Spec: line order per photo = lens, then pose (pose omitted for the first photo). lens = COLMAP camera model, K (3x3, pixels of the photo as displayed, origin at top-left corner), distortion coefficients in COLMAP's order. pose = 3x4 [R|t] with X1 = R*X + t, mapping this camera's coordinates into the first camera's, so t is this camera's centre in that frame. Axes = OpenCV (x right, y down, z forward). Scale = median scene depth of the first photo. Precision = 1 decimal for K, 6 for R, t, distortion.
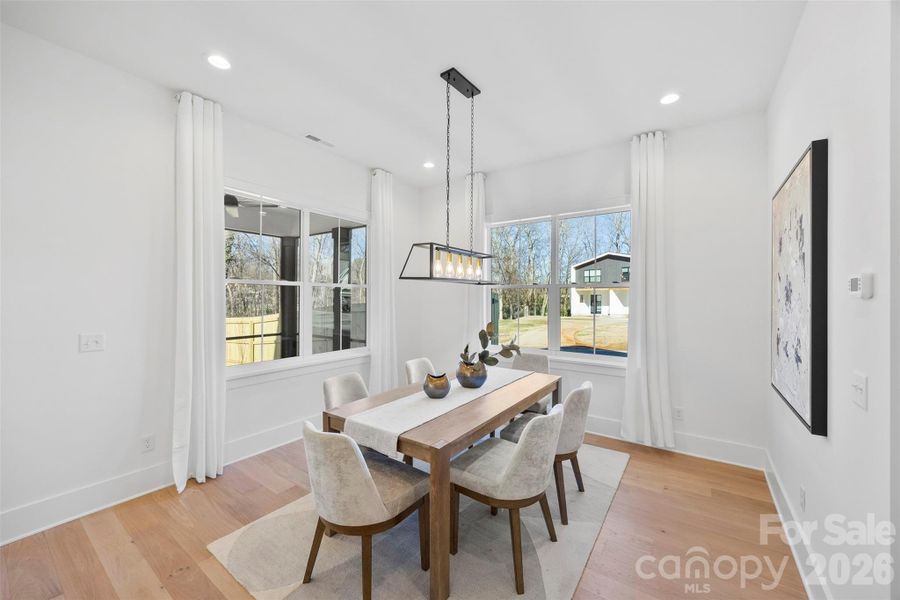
lens RADIAL K [[342.8, 0, 450.0], [0, 342.8, 300.0], [0, 0, 1]] dist [-0.000163, -0.000020]
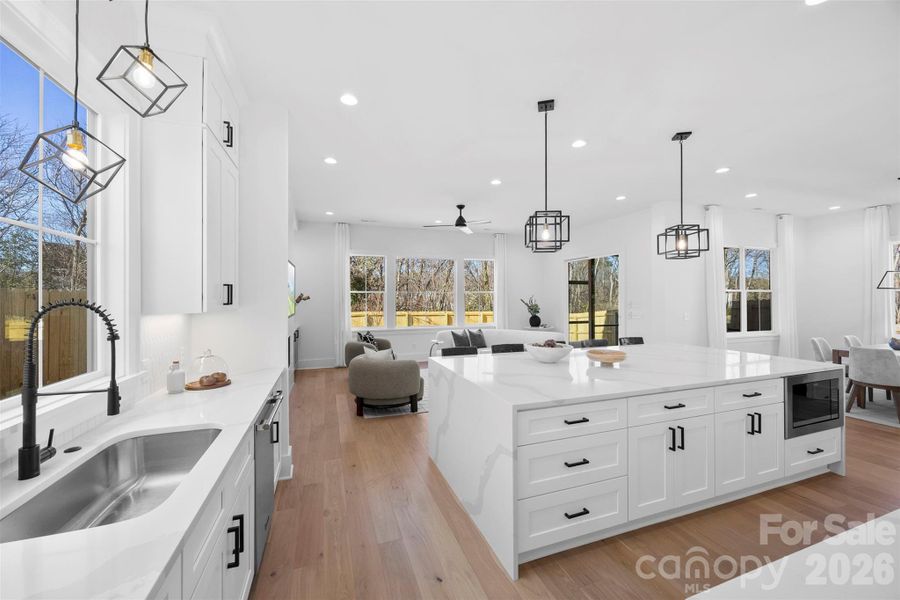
lens RADIAL K [[349.9, 0, 460.3], [0, 349.9, 296.9], [0, 0, 1]] dist [-0.002151, -0.000024]
pose [[0.830429, -0.006674, -0.557084, -0.549909], [0.002720, 0.999965, -0.007925, -0.004371], [0.557117, 0.005066, 0.830418, -1.110849]]
